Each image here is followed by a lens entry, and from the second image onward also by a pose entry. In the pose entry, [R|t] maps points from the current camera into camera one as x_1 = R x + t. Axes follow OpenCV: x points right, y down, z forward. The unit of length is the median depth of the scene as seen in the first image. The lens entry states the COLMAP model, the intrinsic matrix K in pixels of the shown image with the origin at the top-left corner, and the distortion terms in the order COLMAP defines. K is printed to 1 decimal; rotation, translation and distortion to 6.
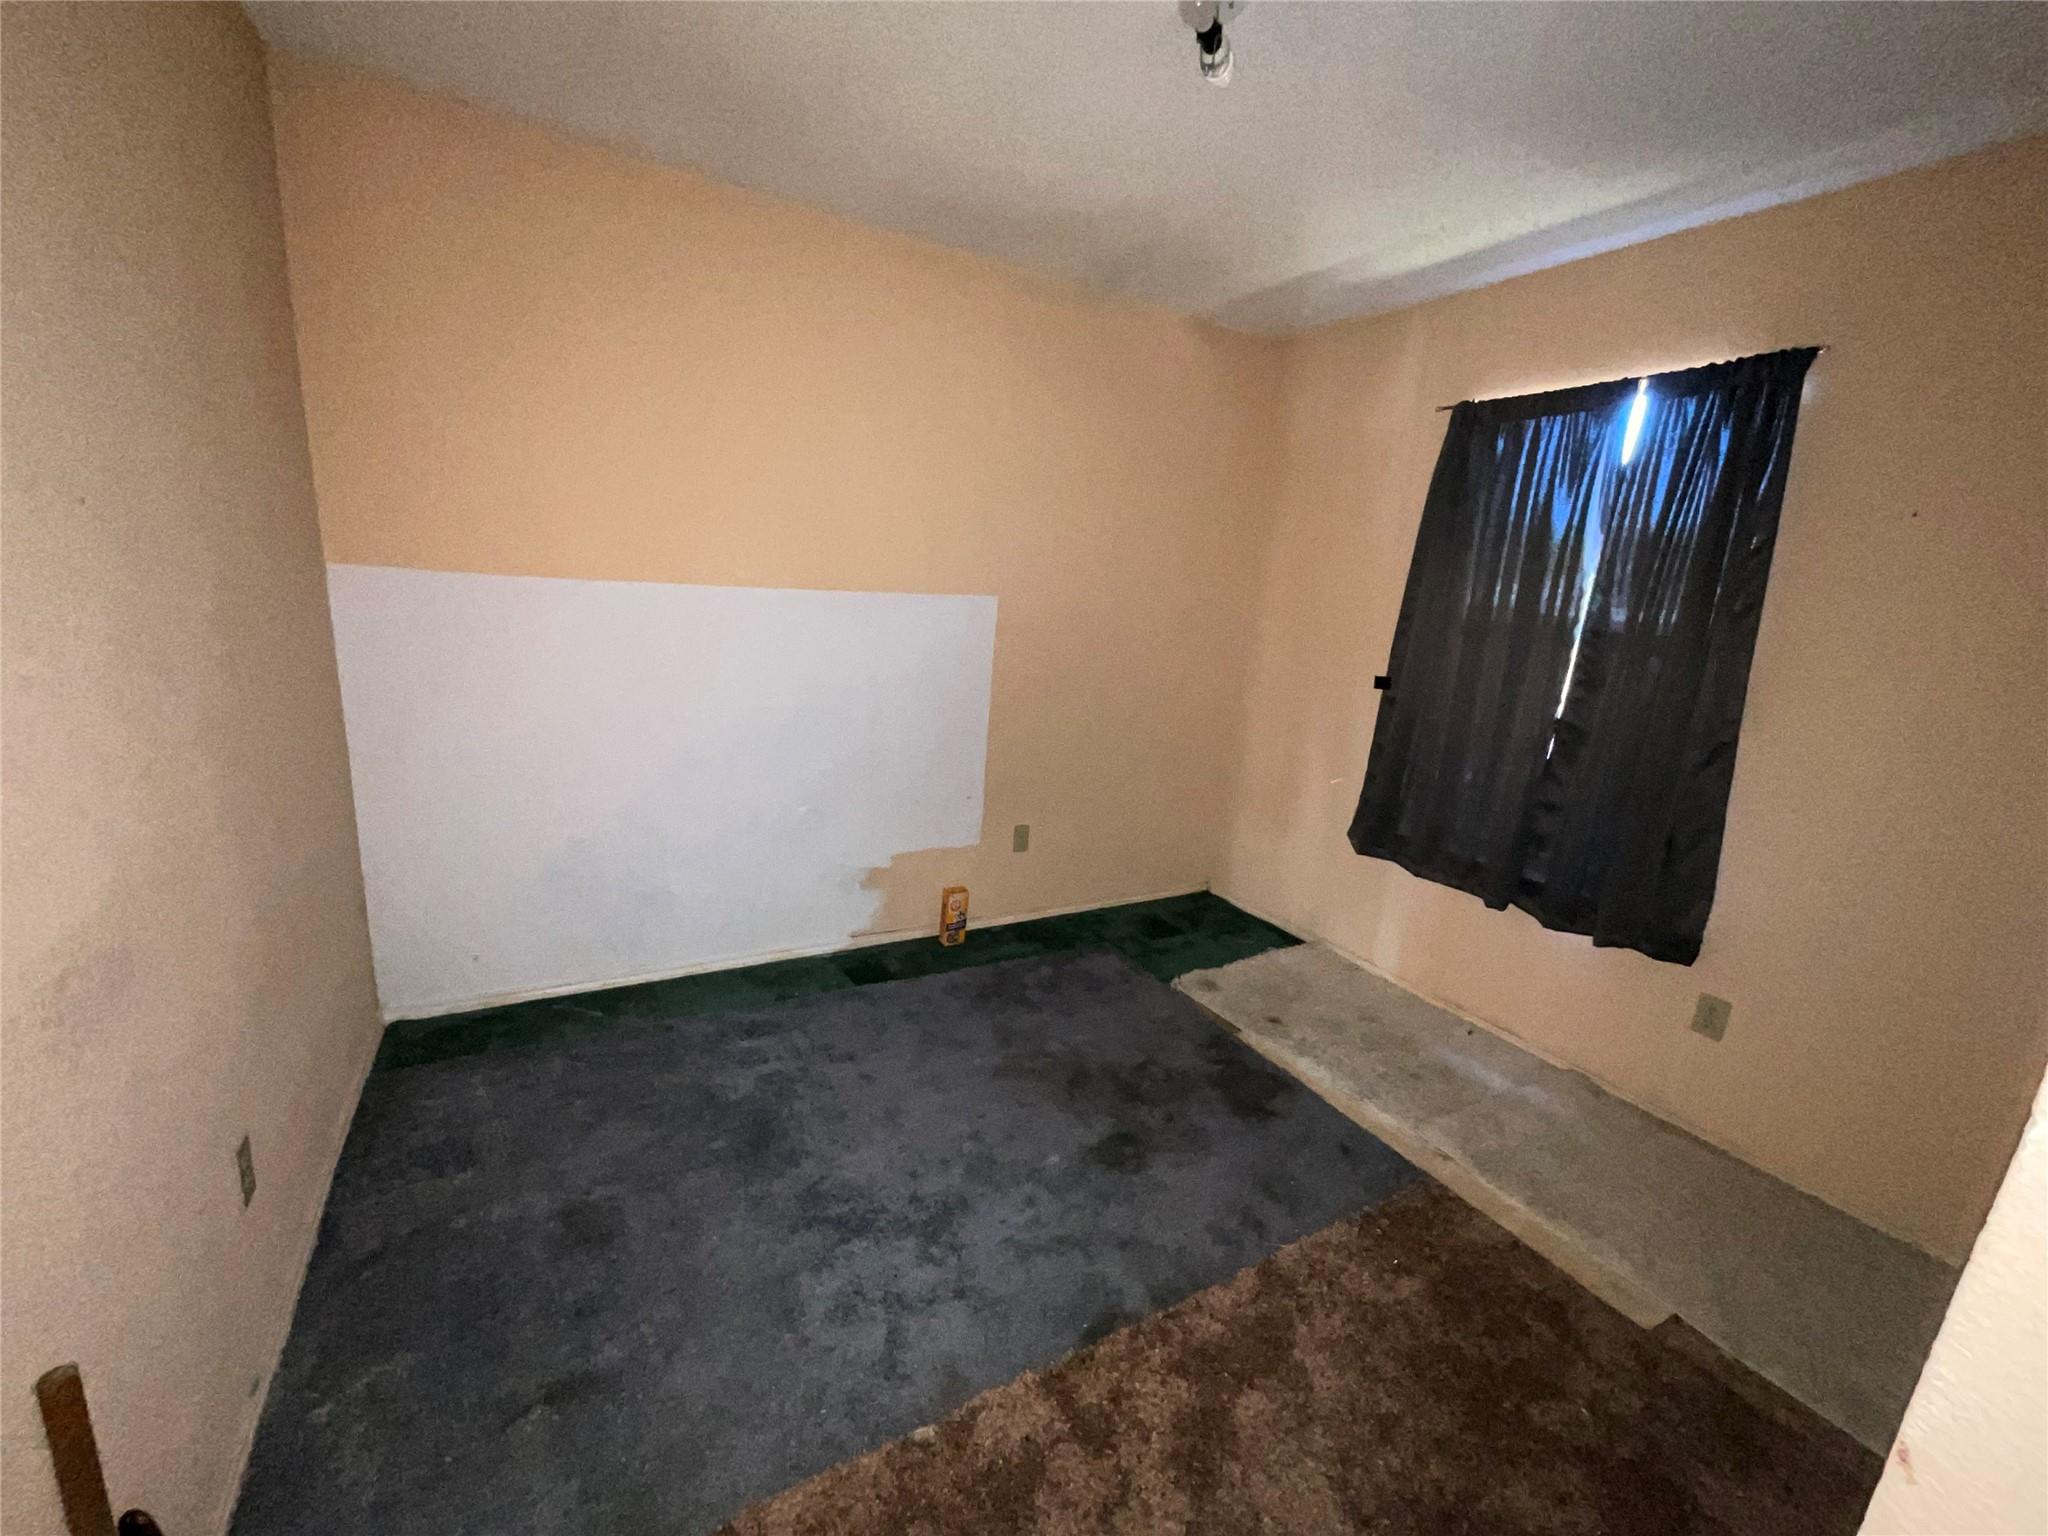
lens RADIAL K [[824.3, 0, 1008.0], [0, 824.3, 766.1], [0, 0, 1]] dist [-0.010905, 0.002651]
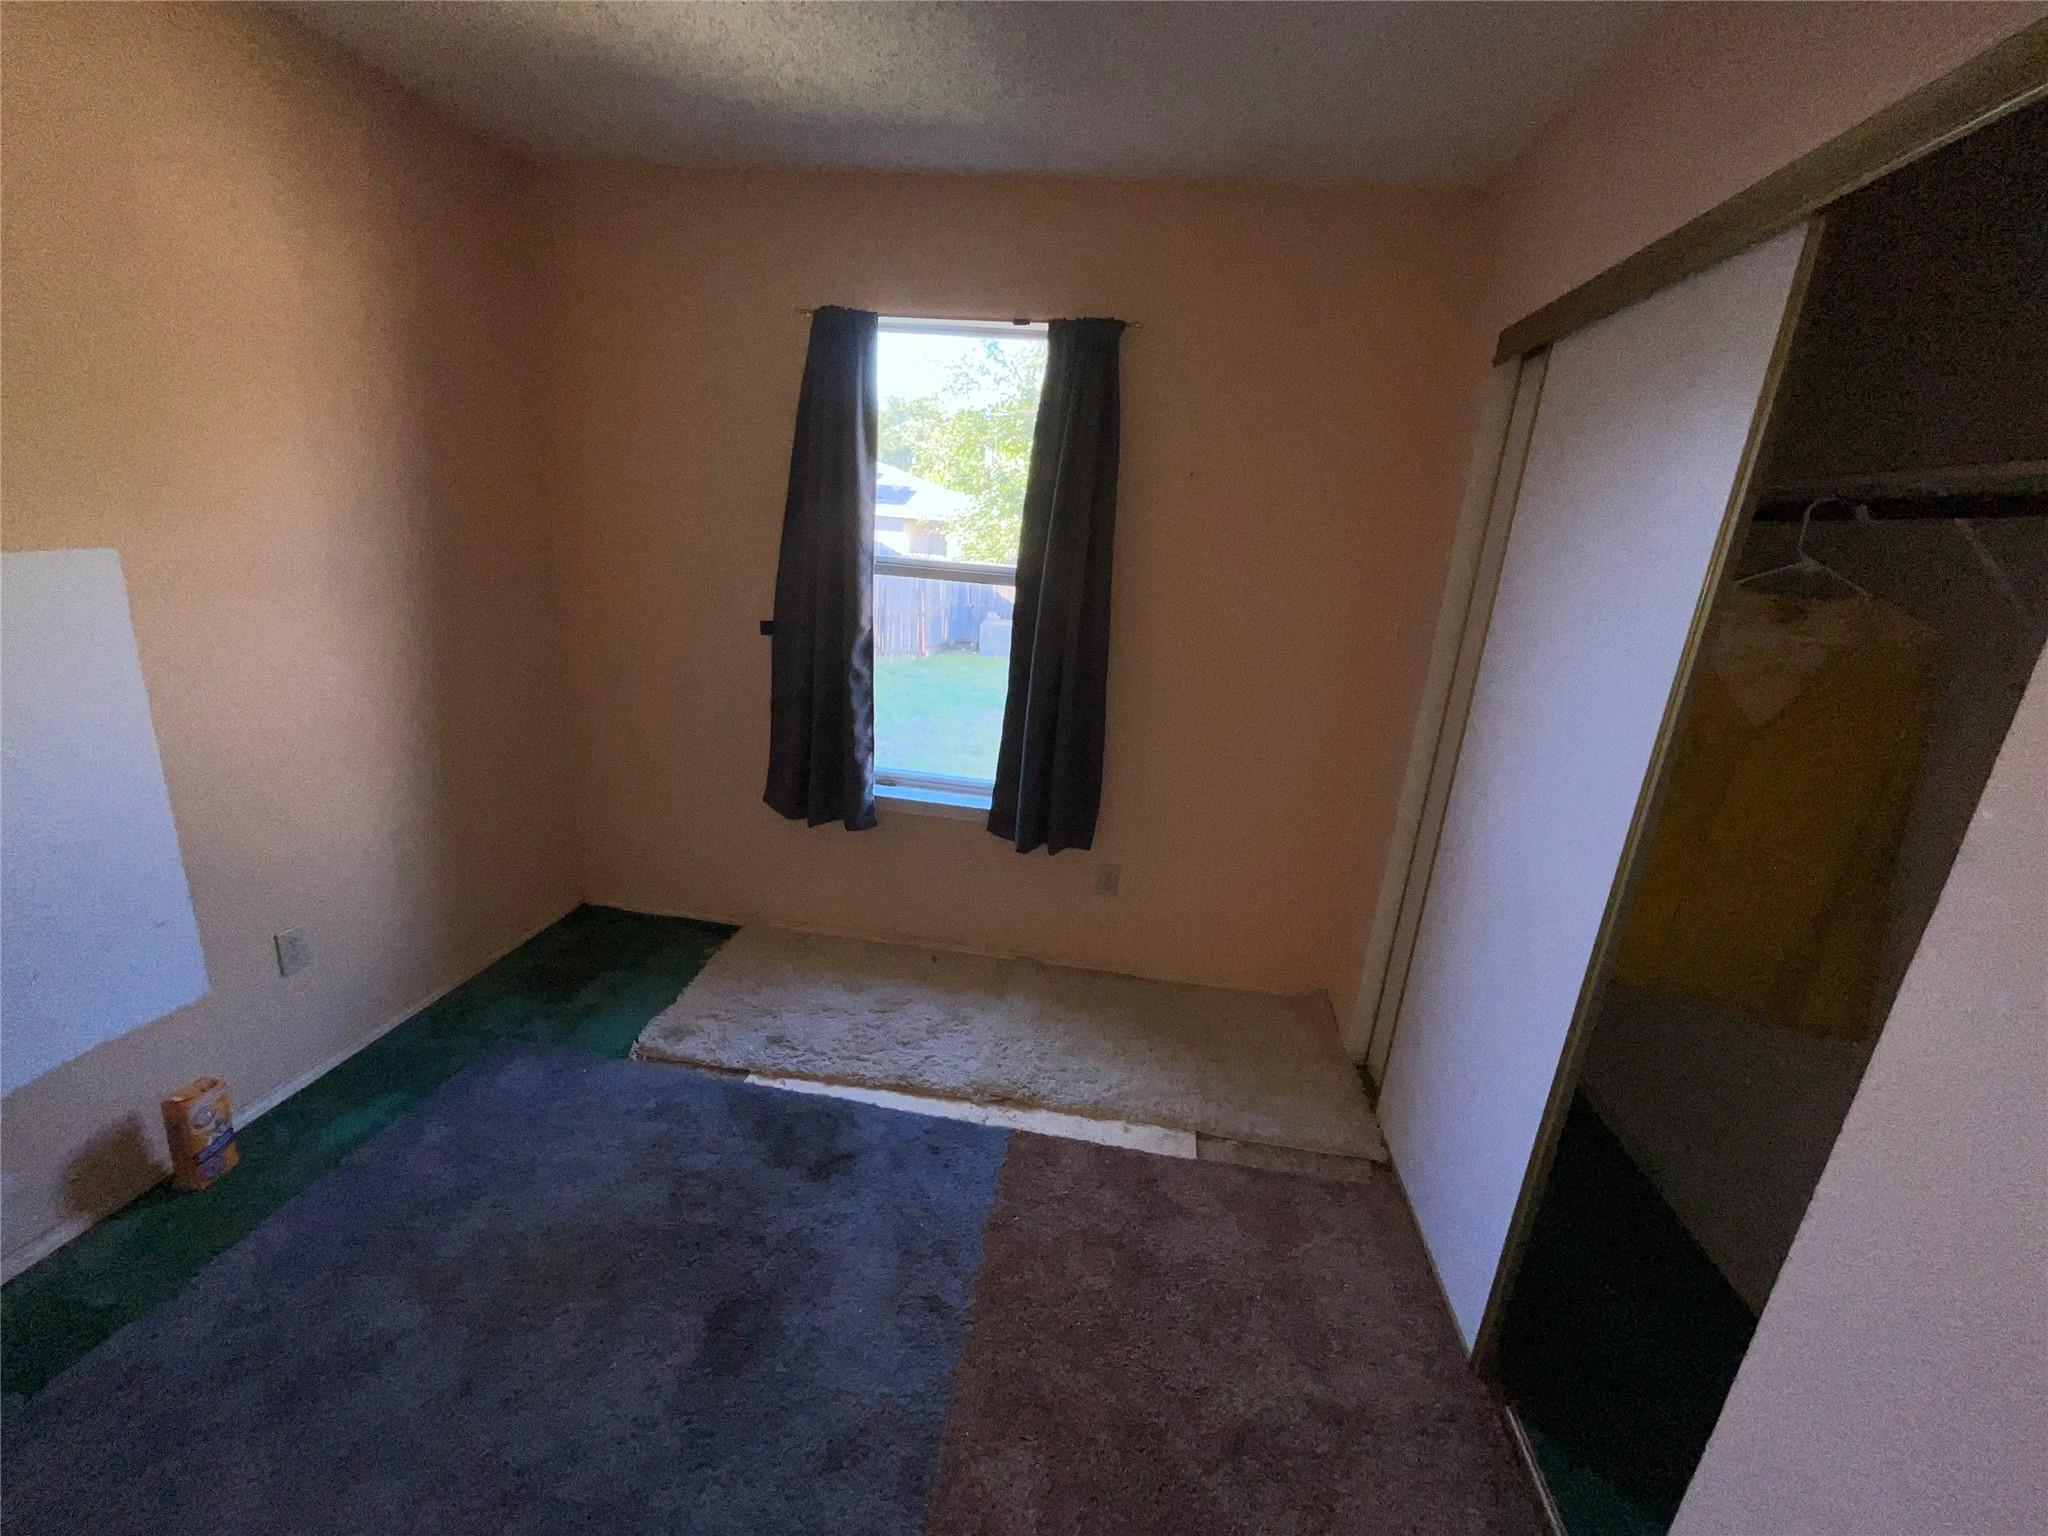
lens RADIAL K [[824.3, 0, 1008.1], [0, 824.3, 770.8], [0, 0, 1]] dist [-0.010905, 0.002651]
pose [[0.600258, -0.252264, 0.758981, -0.102587], [0.148275, 0.967605, 0.204338, -0.094057], [-0.785942, -0.010118, 0.618218, 0.245568]]
